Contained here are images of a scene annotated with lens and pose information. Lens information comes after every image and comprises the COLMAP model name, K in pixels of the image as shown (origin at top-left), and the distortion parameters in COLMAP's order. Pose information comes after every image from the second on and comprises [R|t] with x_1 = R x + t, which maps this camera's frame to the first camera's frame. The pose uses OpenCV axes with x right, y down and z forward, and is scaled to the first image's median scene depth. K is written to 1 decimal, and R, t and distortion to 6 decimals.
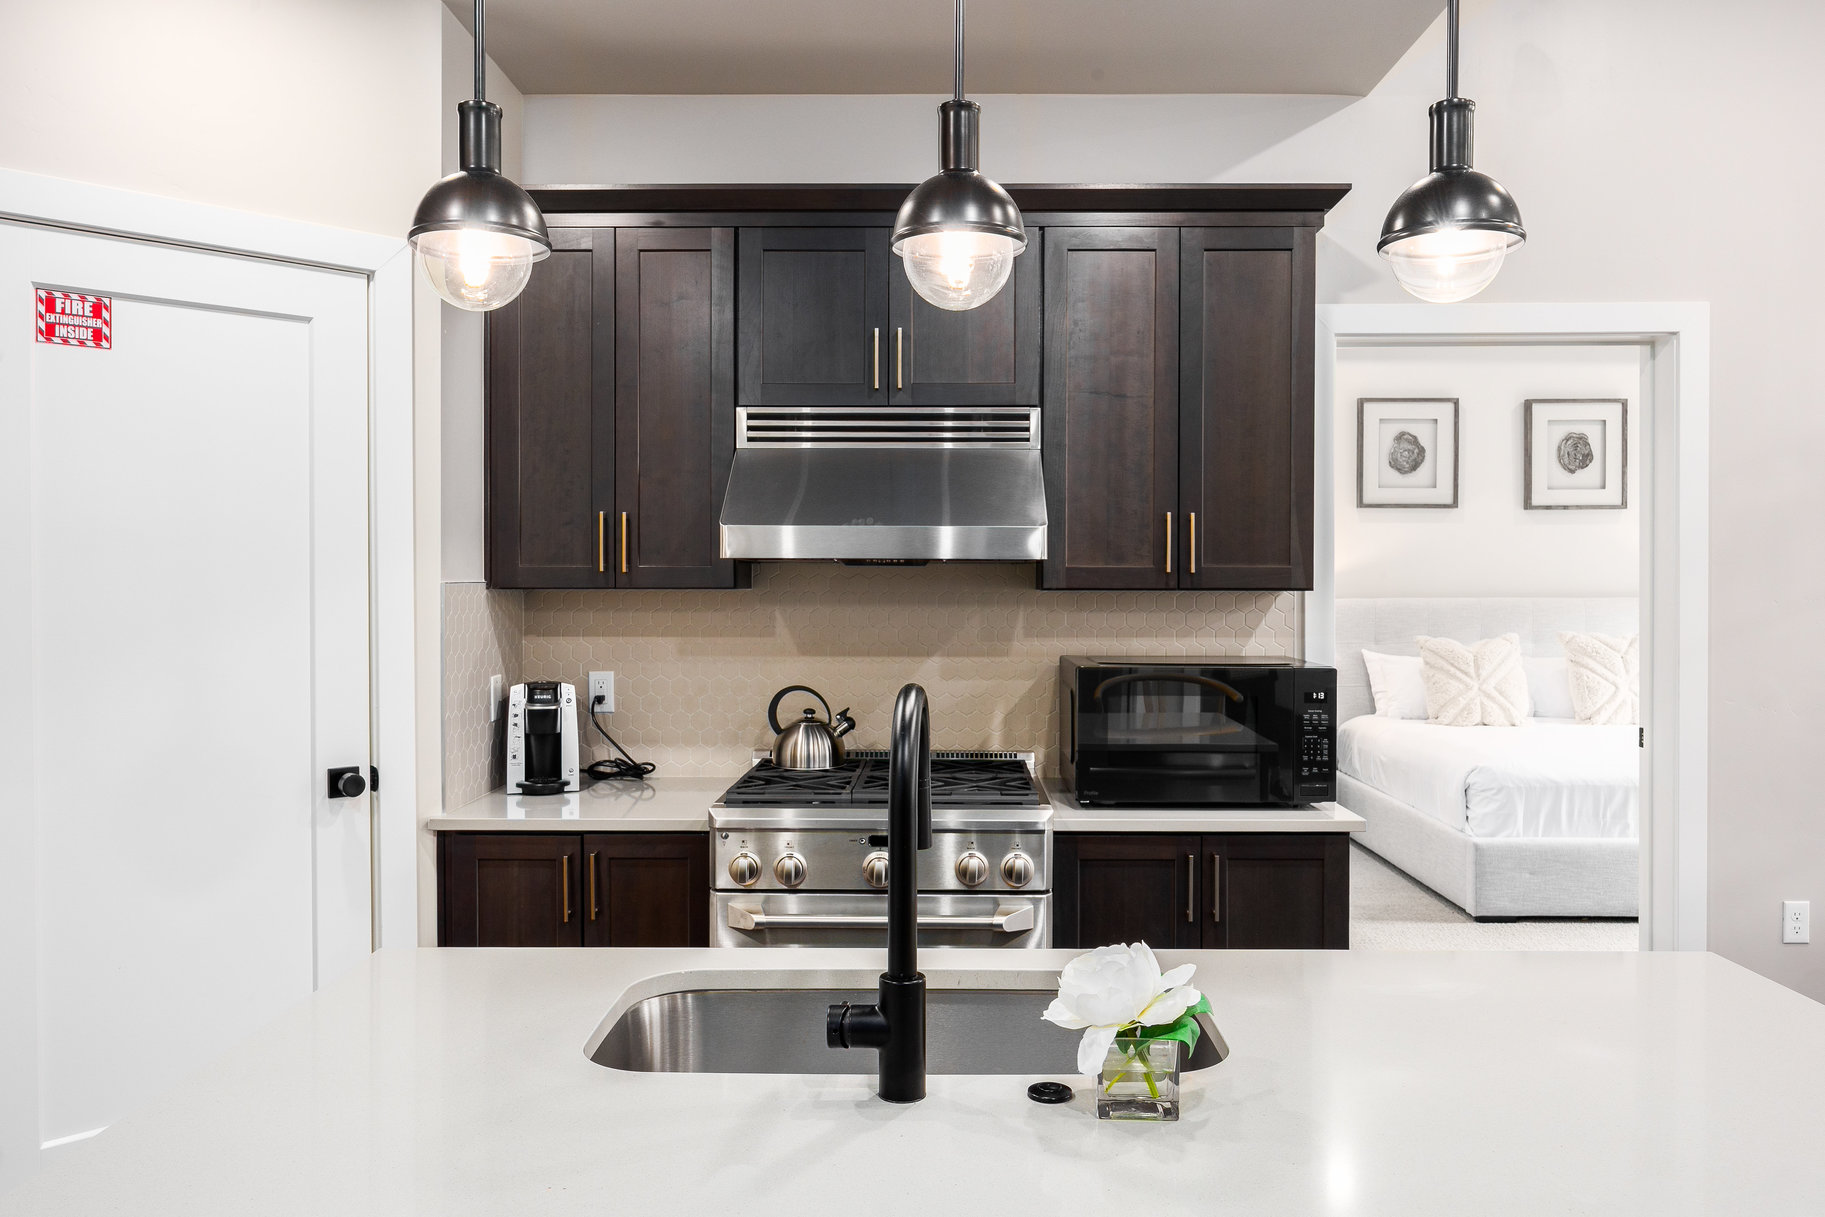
lens RADIAL K [[1362.1, 0, 922.6], [0, 1362.1, 591.0], [0, 0, 1]] dist [0.003513, 0.001818]
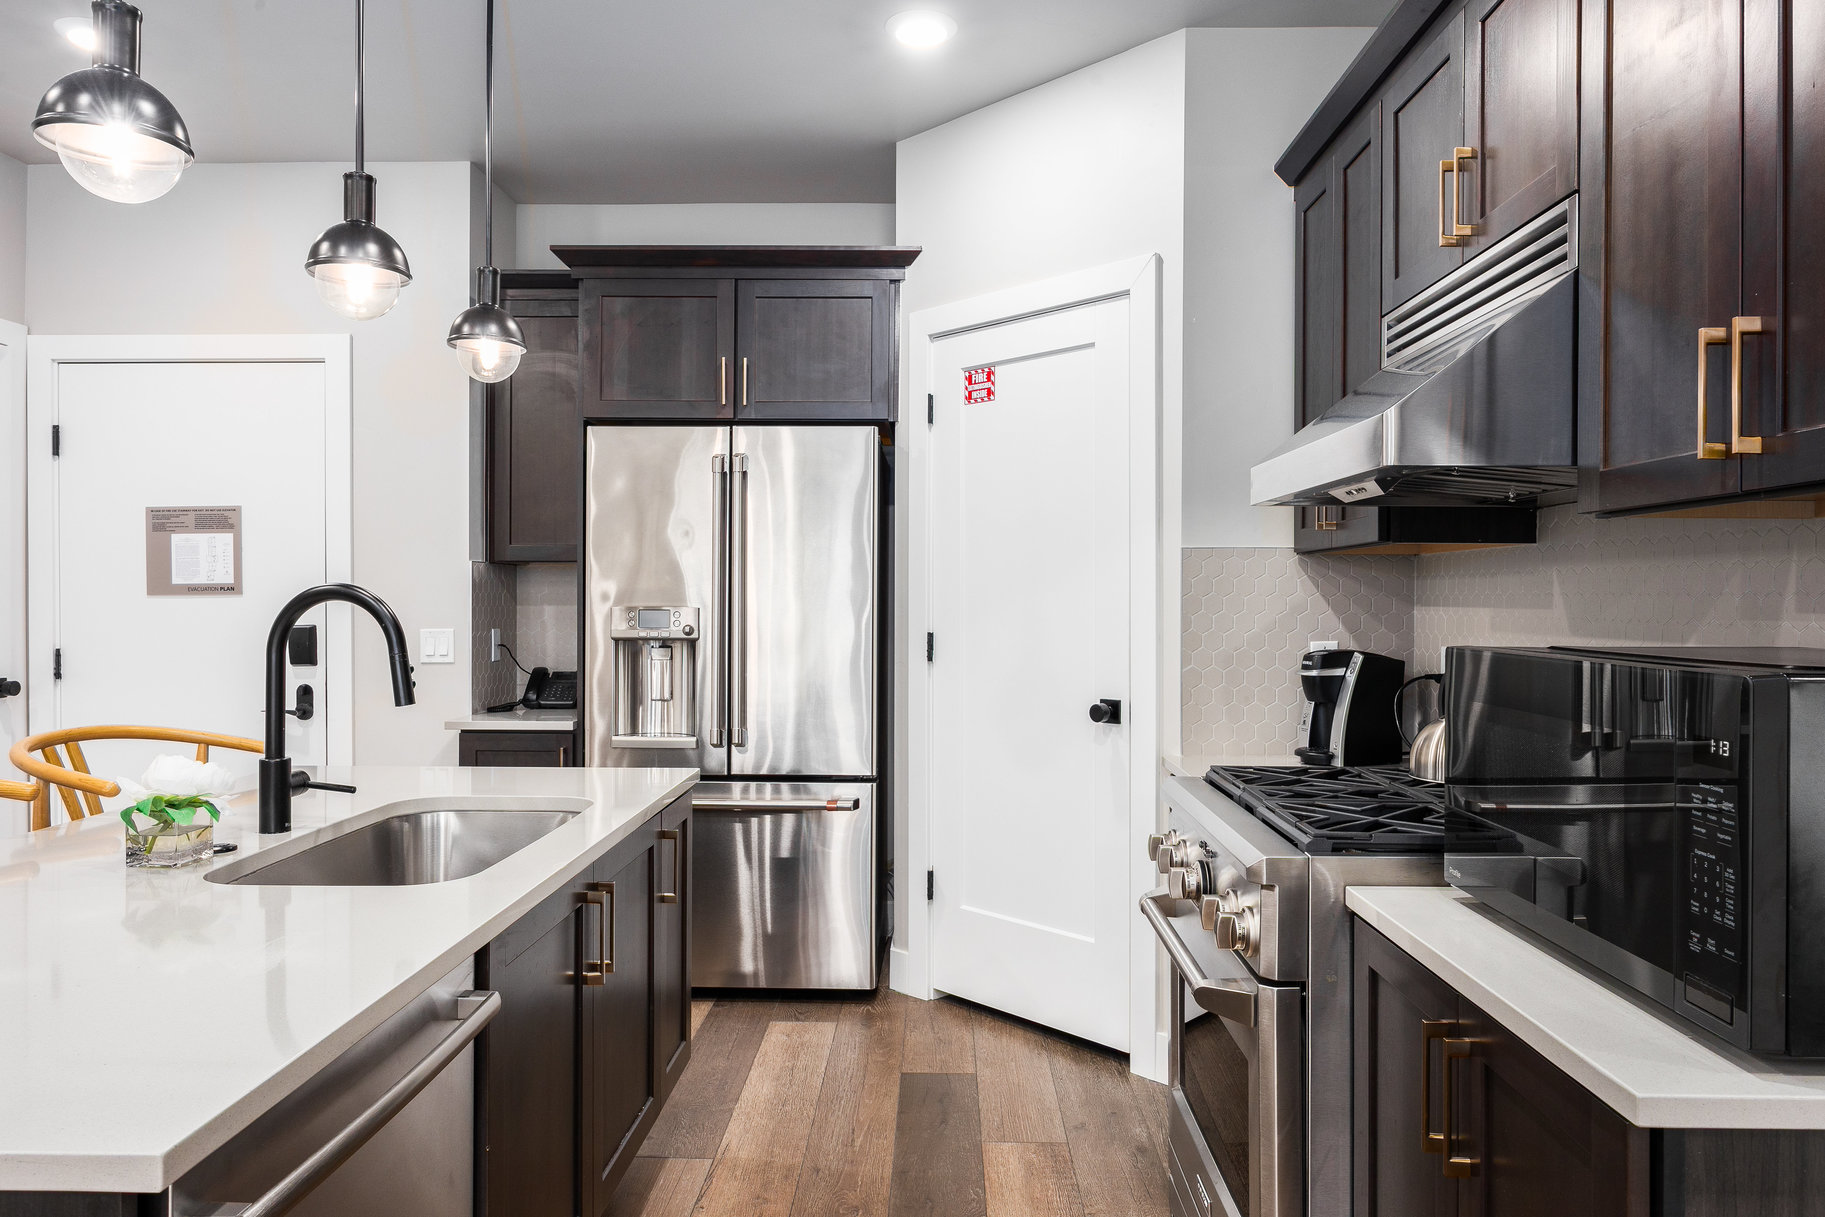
lens RADIAL K [[1190.8, 0, 931.0], [0, 1190.8, 622.1], [0, 0, 1]] dist [-0.011090, -0.006891]
pose [[-0.005601, 0.015895, -0.999858, 0.523154], [-0.014287, 0.999770, 0.015974, 0.035144], [0.999882, 0.014374, -0.005372, 0.675198]]
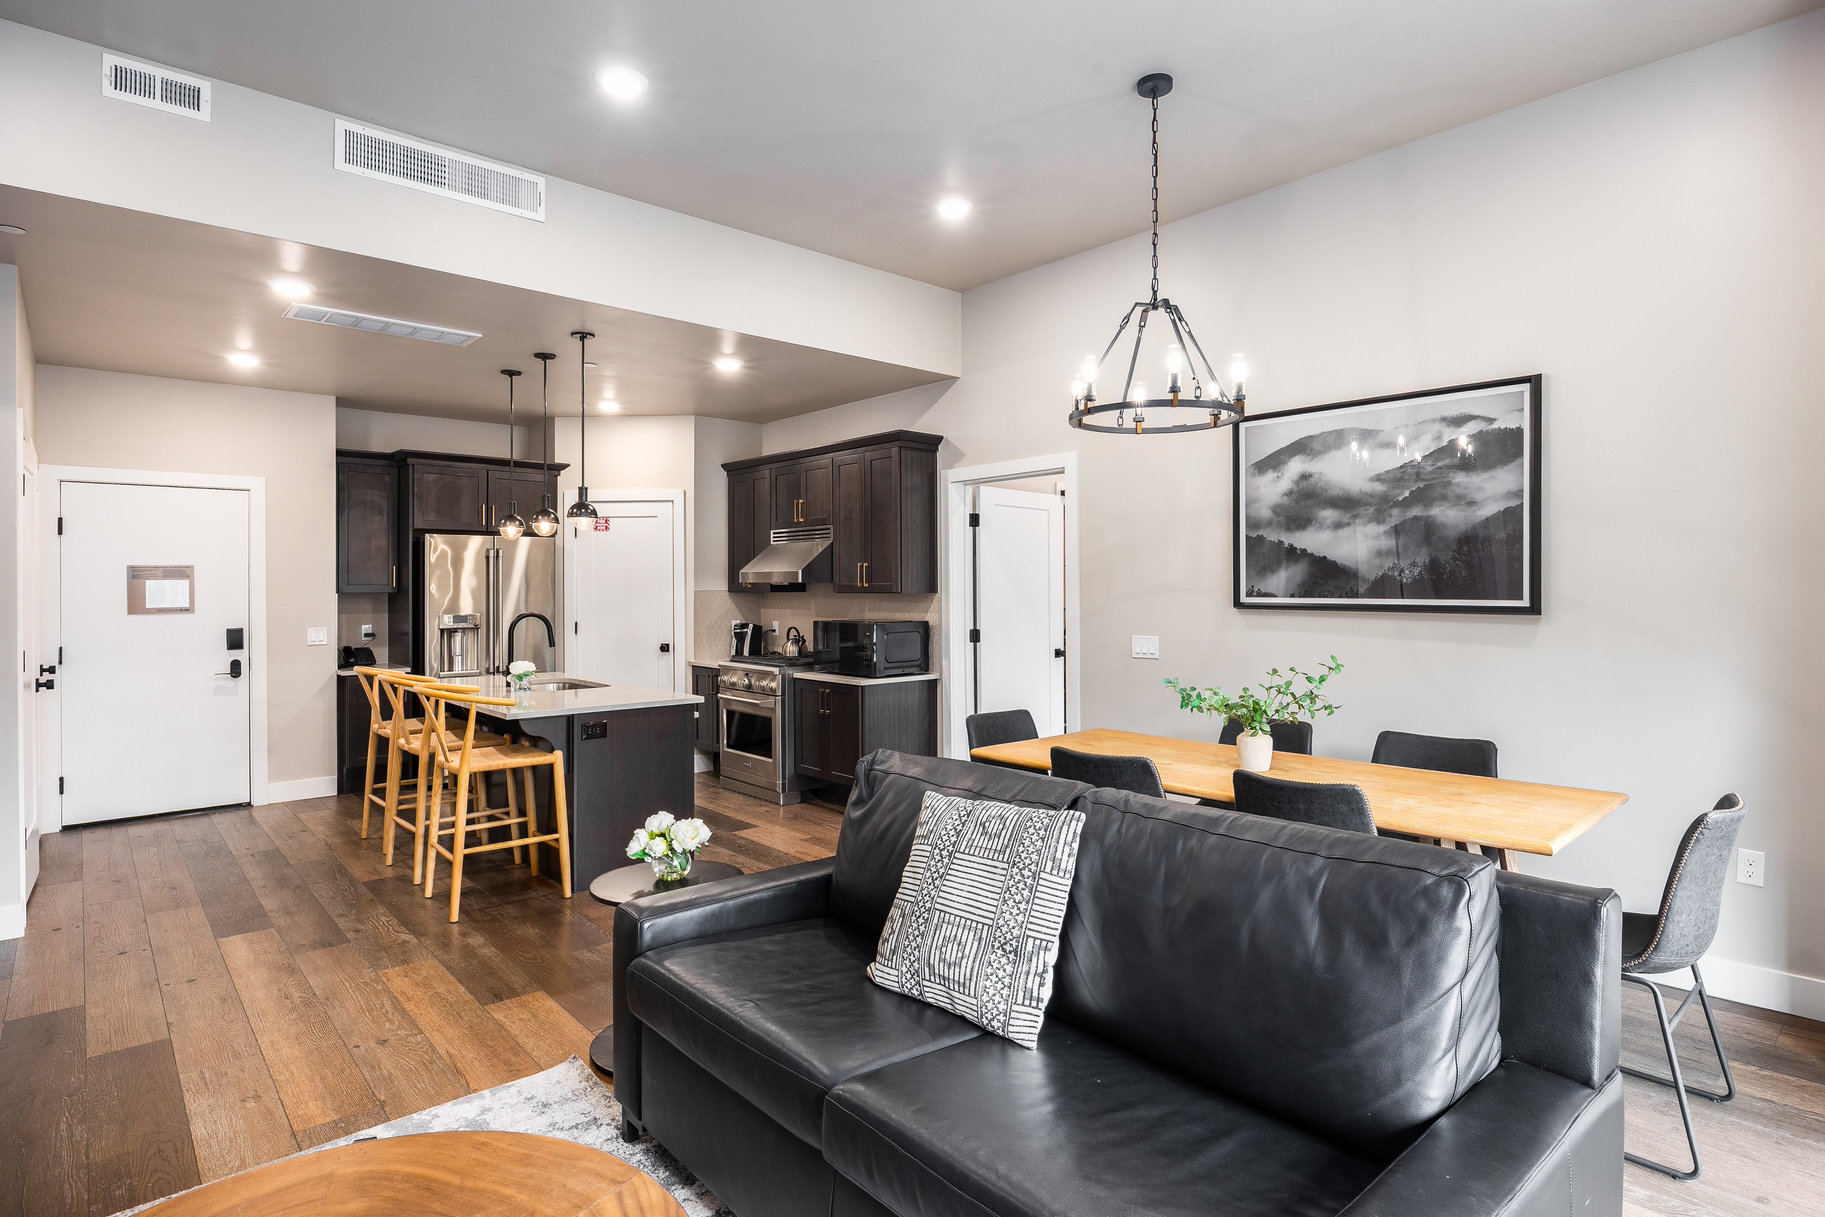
lens RADIAL K [[958.2, 0, 929.3], [0, 958.2, 578.9], [0, 0, 1]] dist [-0.002610, -0.001734]
pose [[0.670247, -0.010188, -0.742068, 1.468303], [-0.002633, 0.999867, -0.016105, 0.001707], [0.742133, 0.012748, 0.670131, -0.111559]]
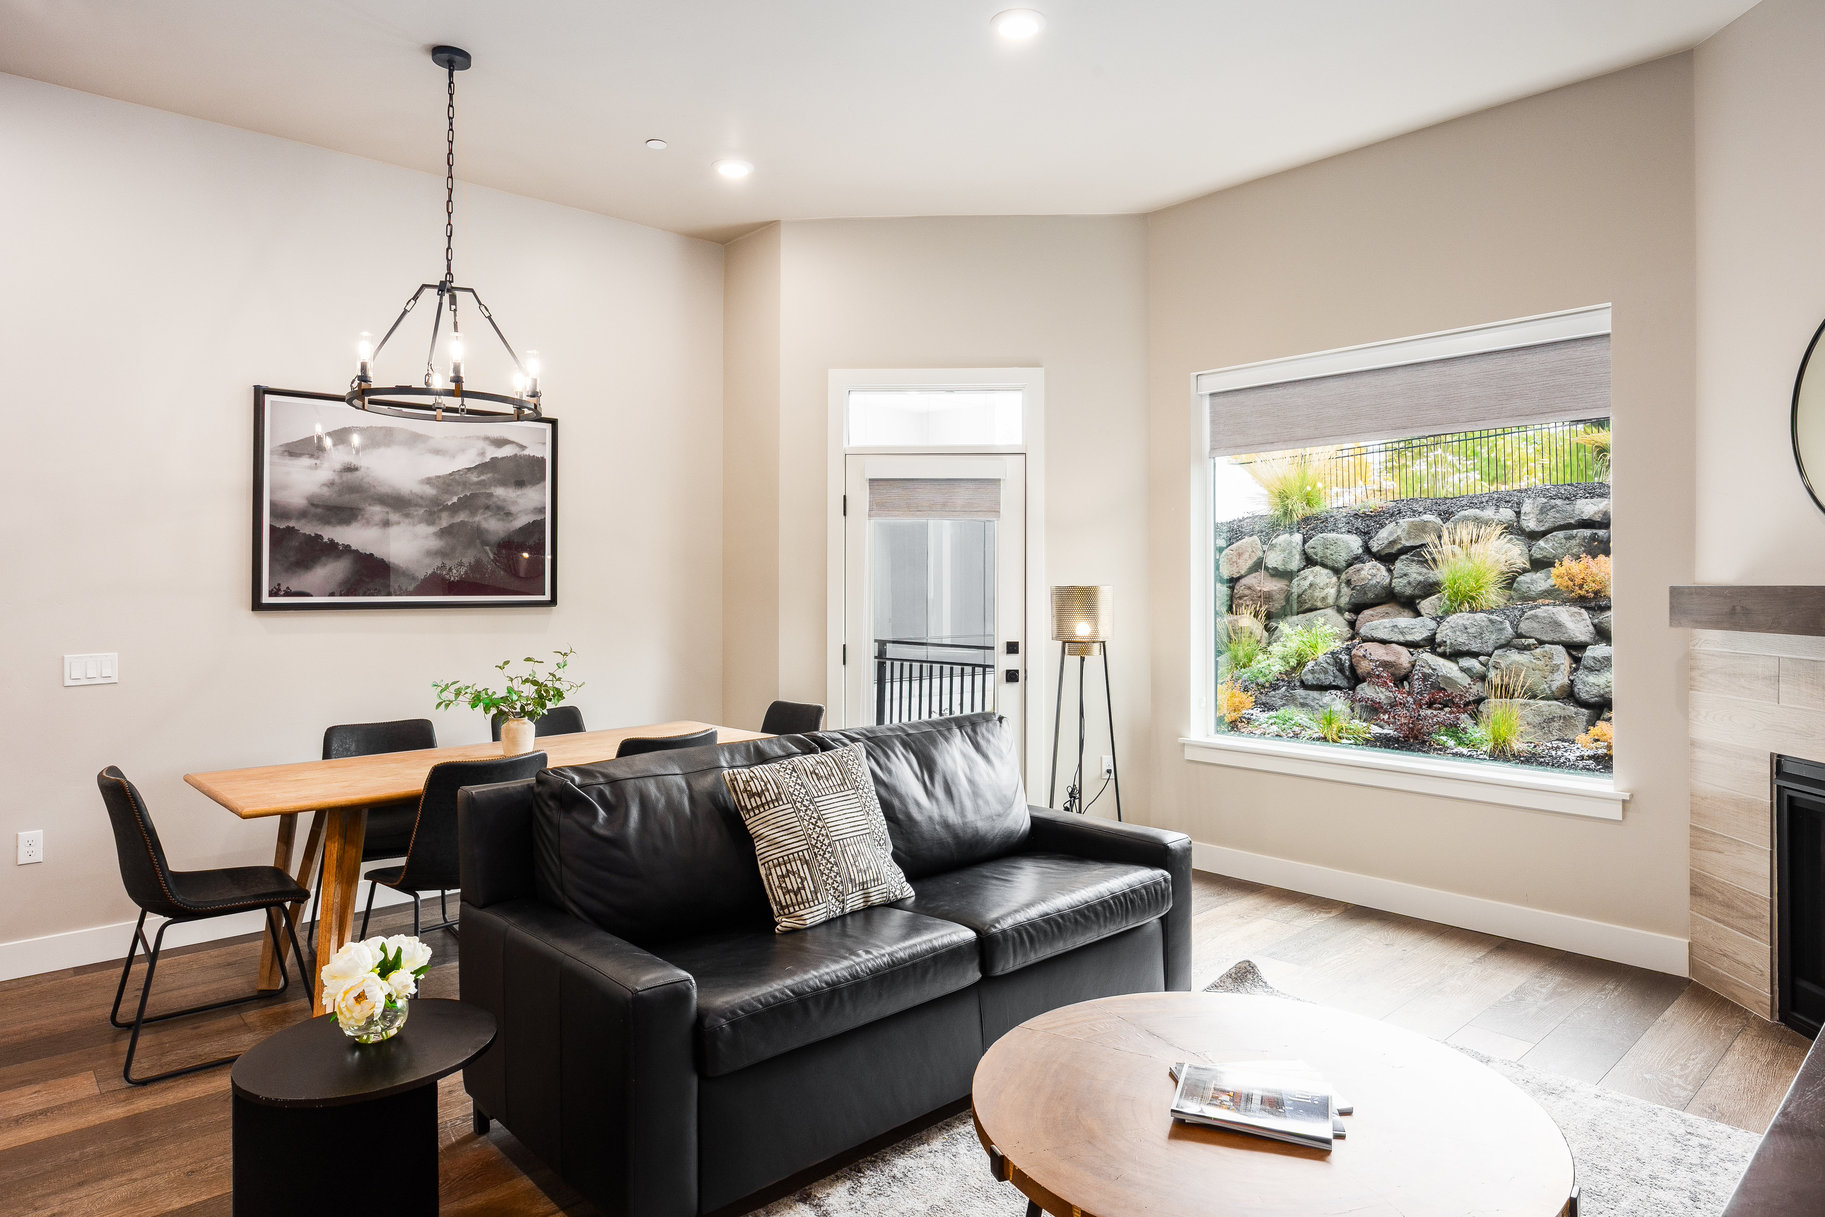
lens RADIAL K [[1078.3, 0, 922.4], [0, 1078.3, 572.1], [0, 0, 1]] dist [-0.009121, 0.003771]
pose [[0.731285, 0.002850, 0.682066, 0.563592], [0.011302, 0.999803, -0.016296, 0.004574], [-0.681979, 0.019625, 0.731109, -0.349169]]
